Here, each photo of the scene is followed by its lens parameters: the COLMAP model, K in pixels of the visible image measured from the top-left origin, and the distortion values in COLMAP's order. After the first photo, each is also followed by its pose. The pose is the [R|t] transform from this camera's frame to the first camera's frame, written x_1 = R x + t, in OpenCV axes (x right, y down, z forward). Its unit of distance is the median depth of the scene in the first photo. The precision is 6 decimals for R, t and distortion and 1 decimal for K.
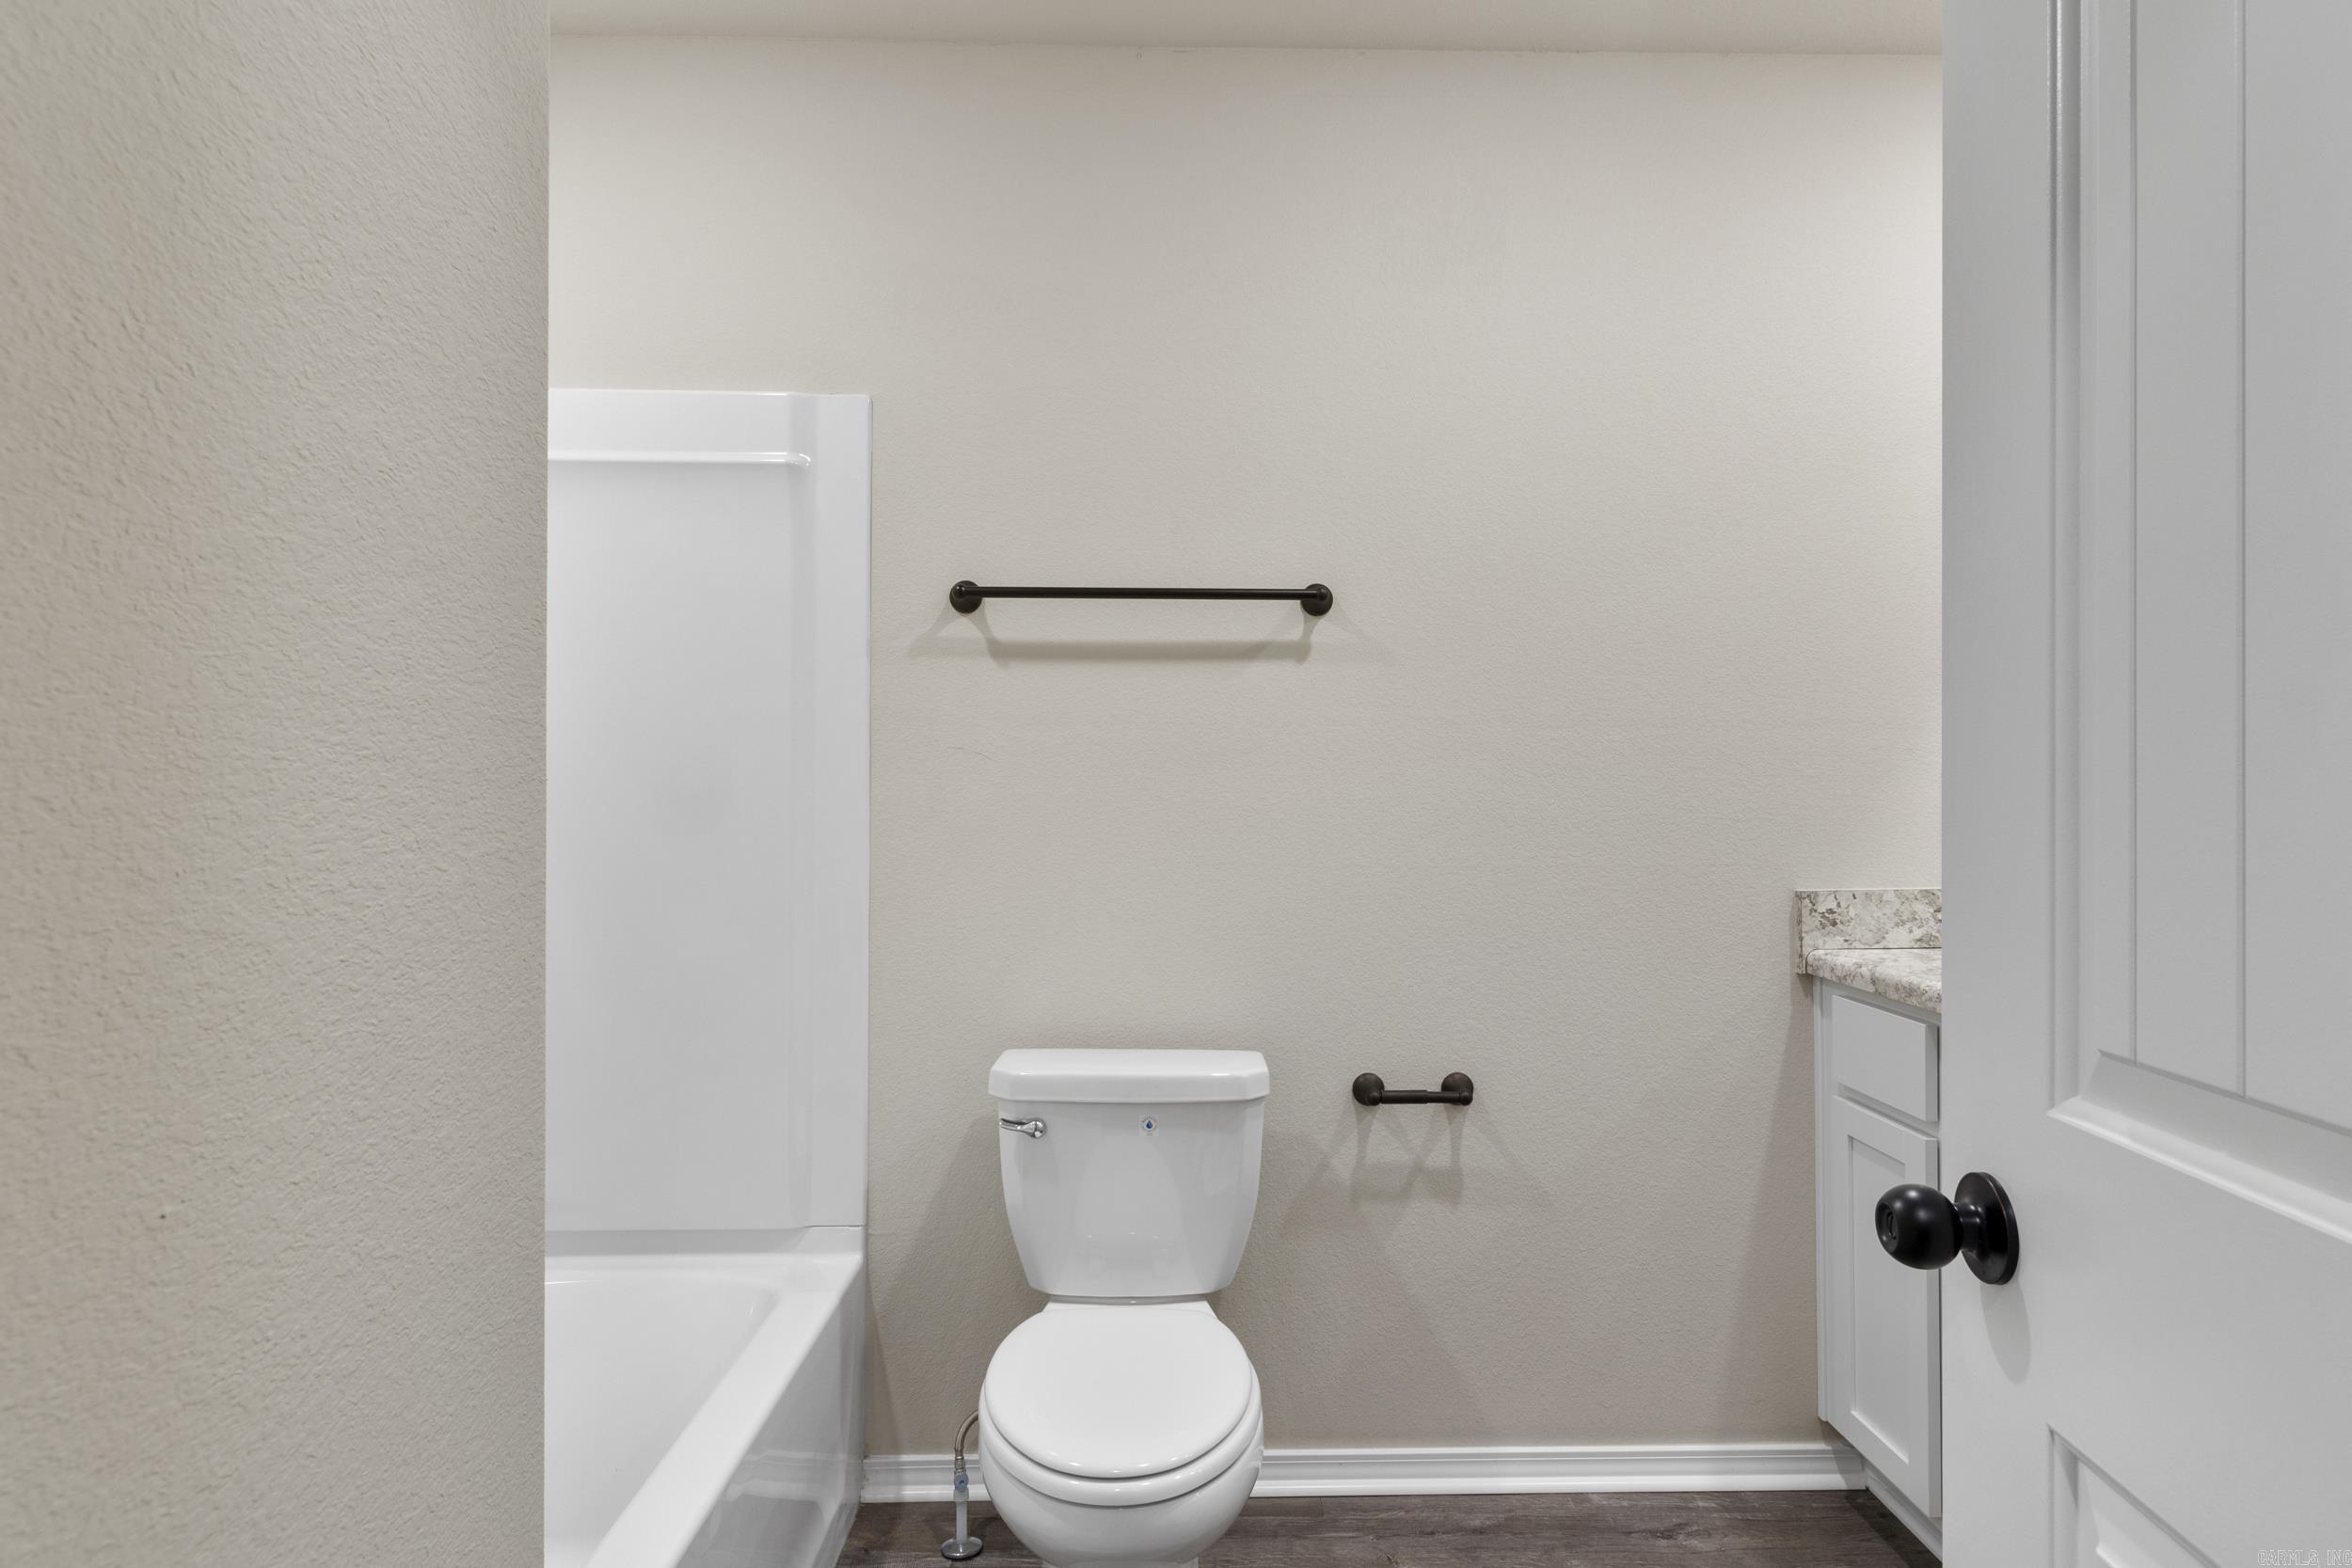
lens RADIAL K [[1267.1, 0, 1198.9], [0, 1267.1, 795.8], [0, 0, 1]] dist [-0.000796, 0.000506]
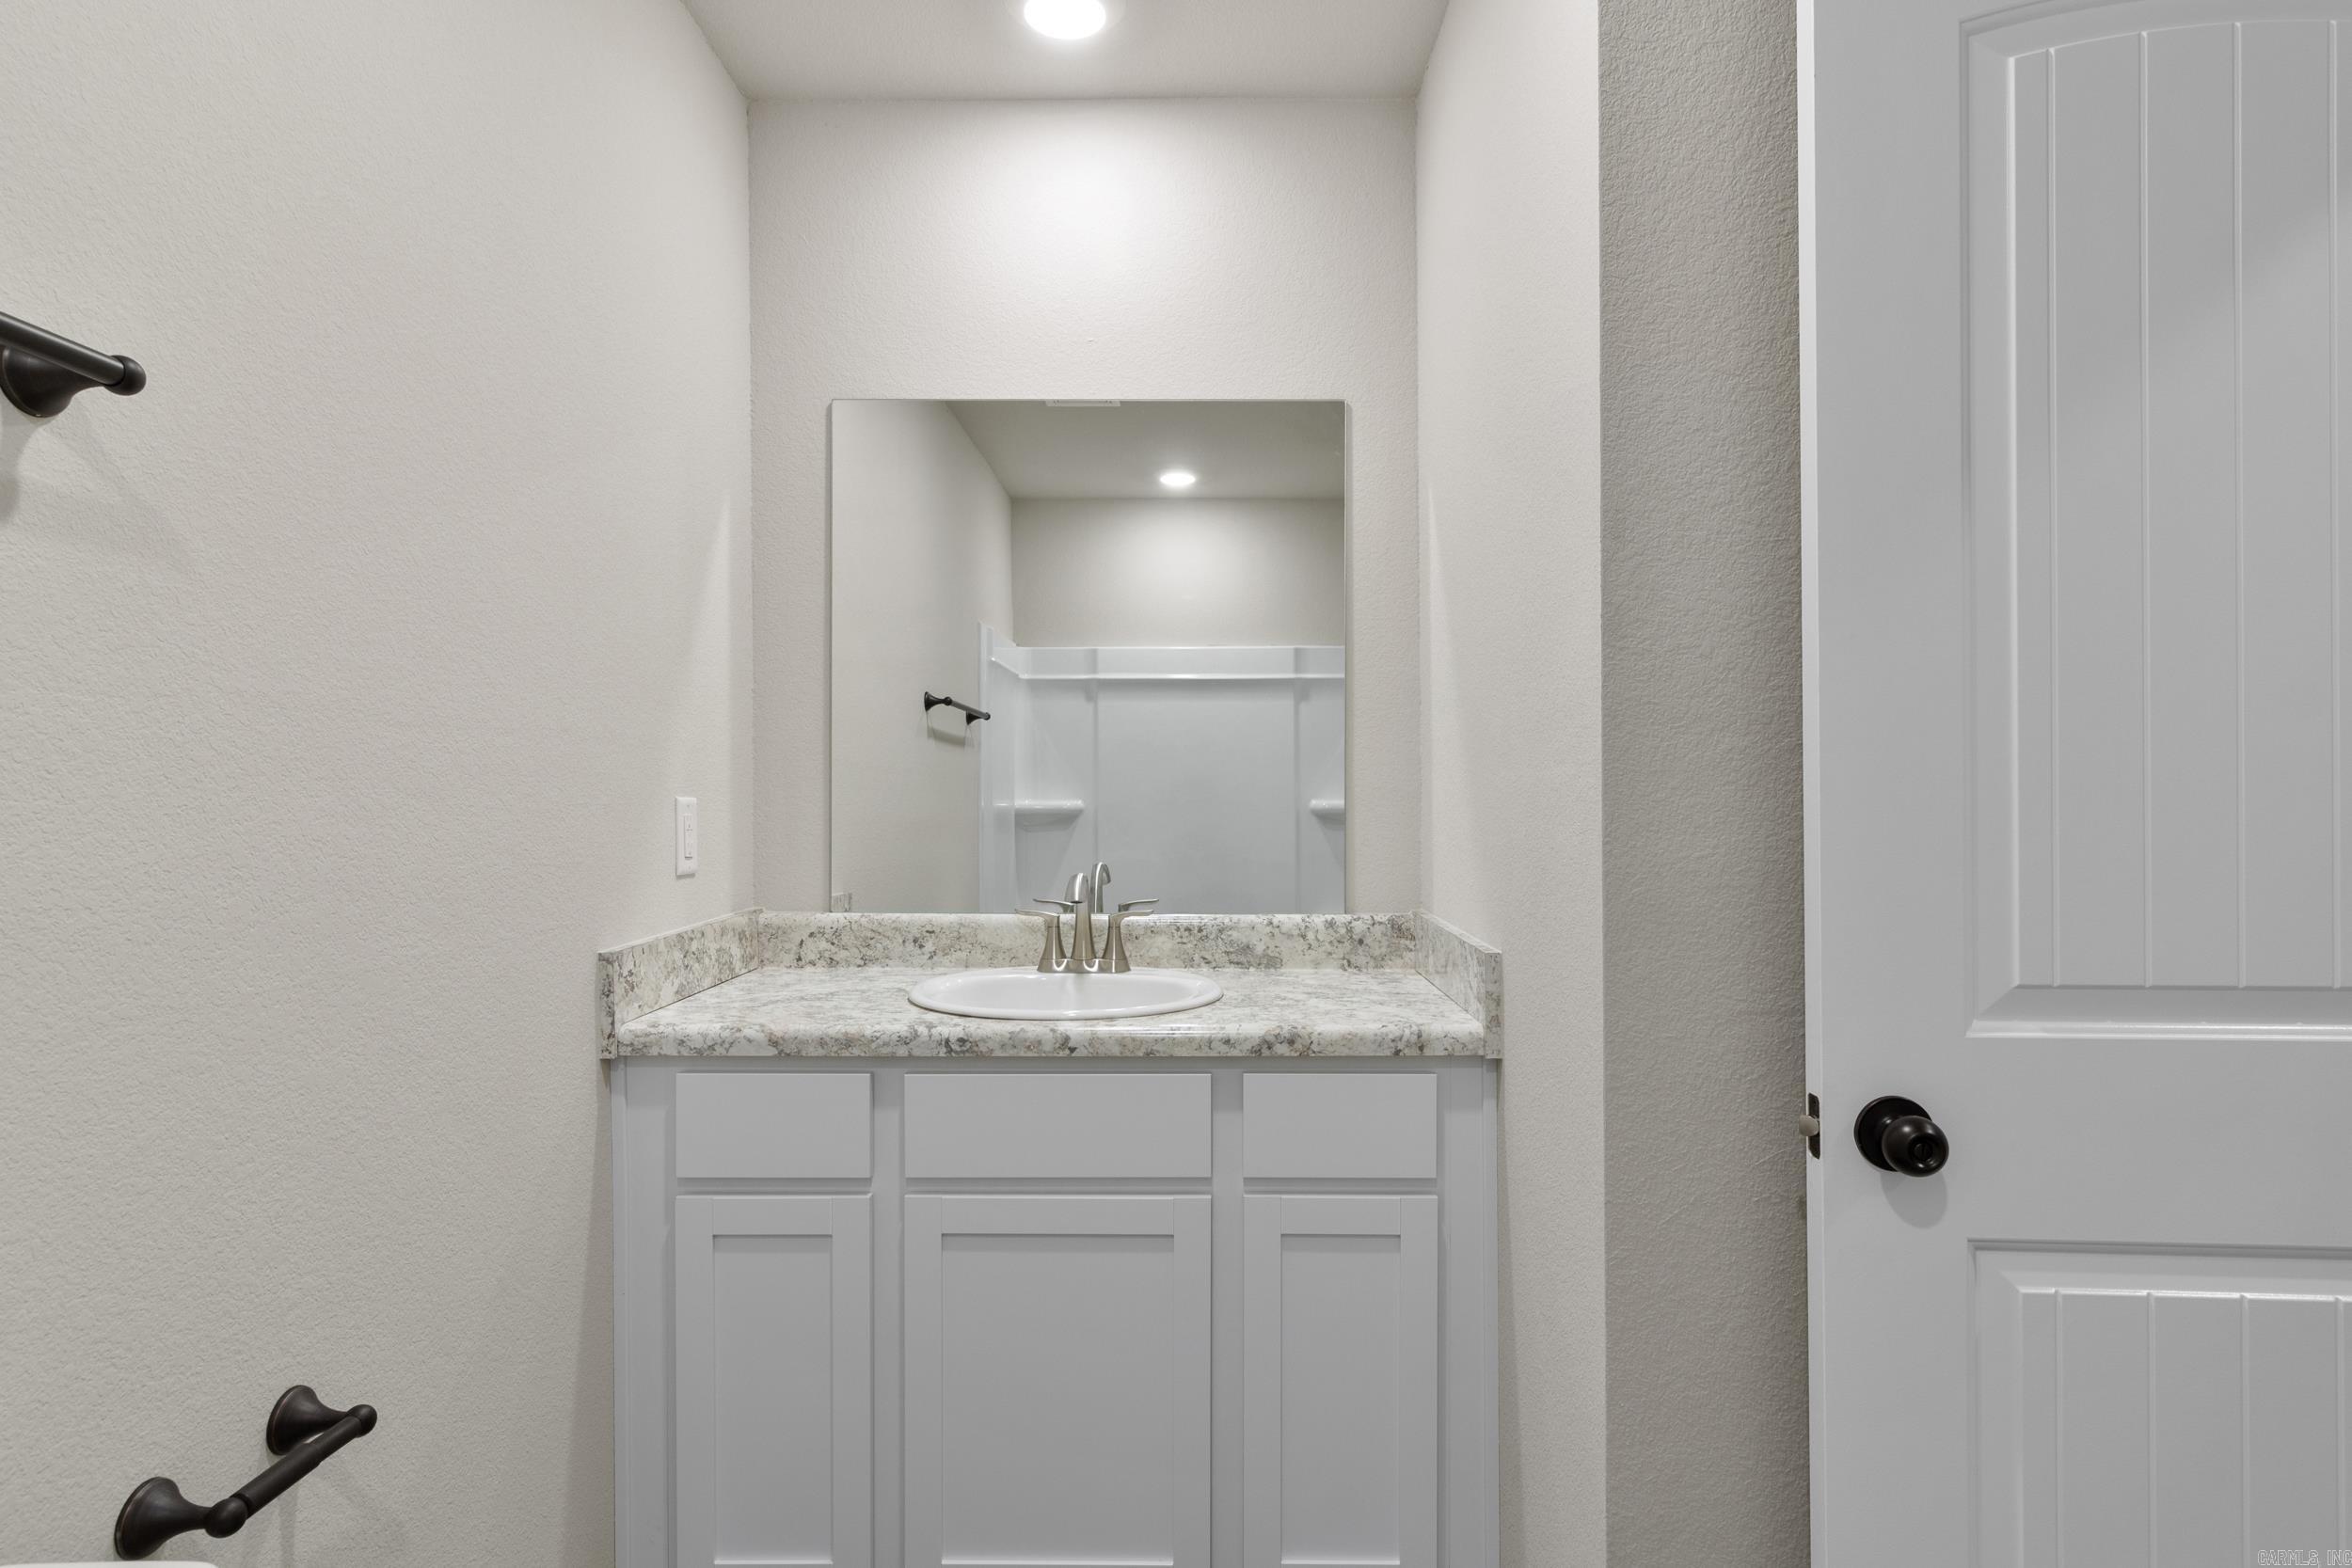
lens RADIAL K [[1267.1, 0, 1198.9], [0, 1267.1, 795.8], [0, 0, 1]] dist [-0.000796, 0.000506]
pose [[0.036870, 0.002093, 0.999318, -0.311863], [0.010806, 0.999939, -0.002493, -0.016897], [-0.999262, 0.010890, 0.036845, 0.643054]]
